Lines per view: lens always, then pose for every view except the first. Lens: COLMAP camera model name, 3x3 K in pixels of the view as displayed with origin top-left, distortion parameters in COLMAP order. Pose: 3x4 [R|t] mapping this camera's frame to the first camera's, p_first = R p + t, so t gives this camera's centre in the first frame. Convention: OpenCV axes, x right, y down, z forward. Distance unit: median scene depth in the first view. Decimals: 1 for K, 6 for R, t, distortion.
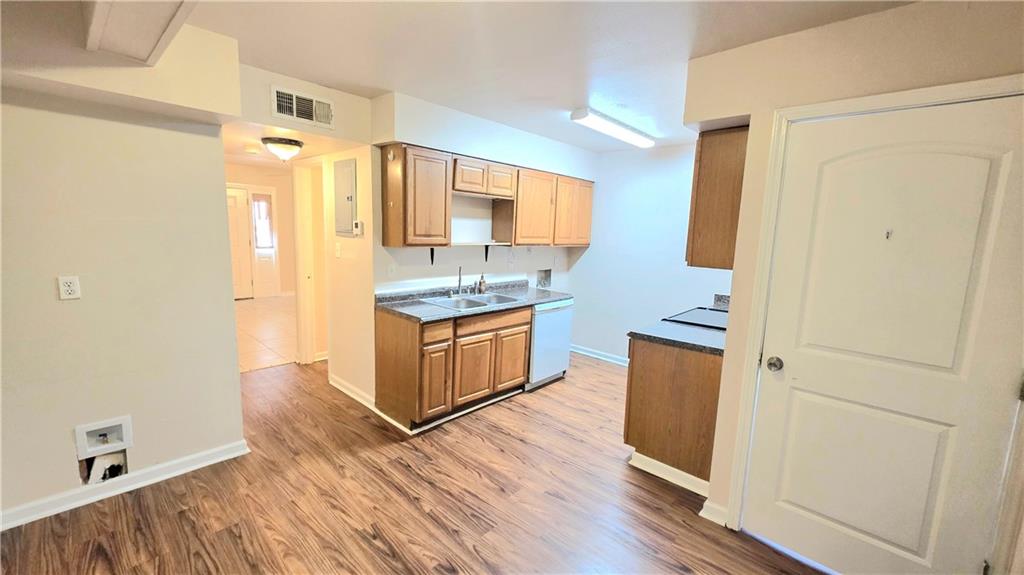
lens RADIAL K [[403.3, 0, 512.0], [0, 403.3, 287.5], [0, 0, 1]] dist [0.000963, -0.000004]
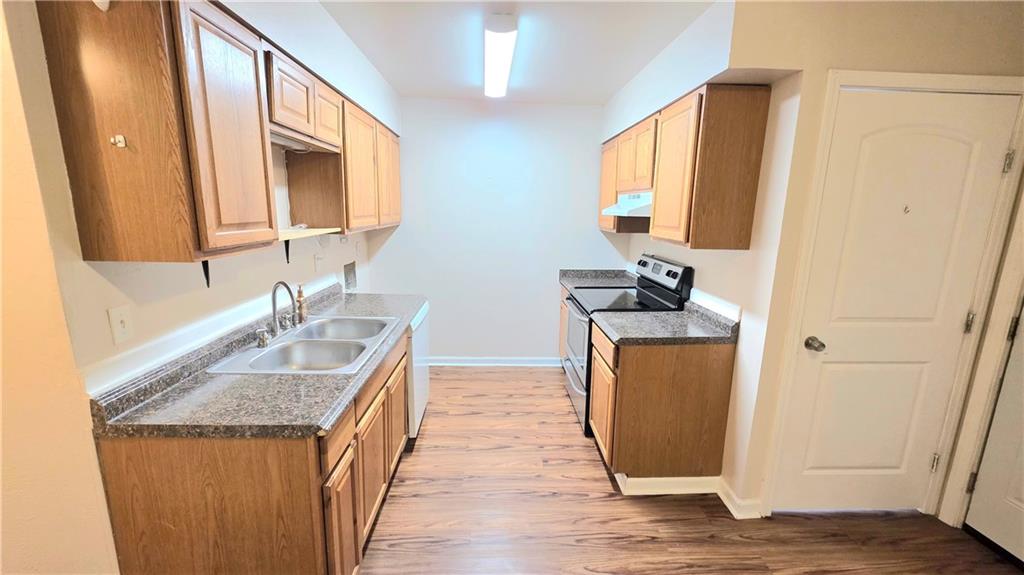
lens RADIAL K [[403.3, 0, 512.0], [0, 403.3, 287.5], [0, 0, 1]] dist [0.000963, -0.000004]
pose [[0.702954, -0.157455, 0.693588, -0.309969], [0.107460, 0.987505, 0.115267, -0.081119], [-0.703071, -0.006494, 0.711090, 0.489225]]
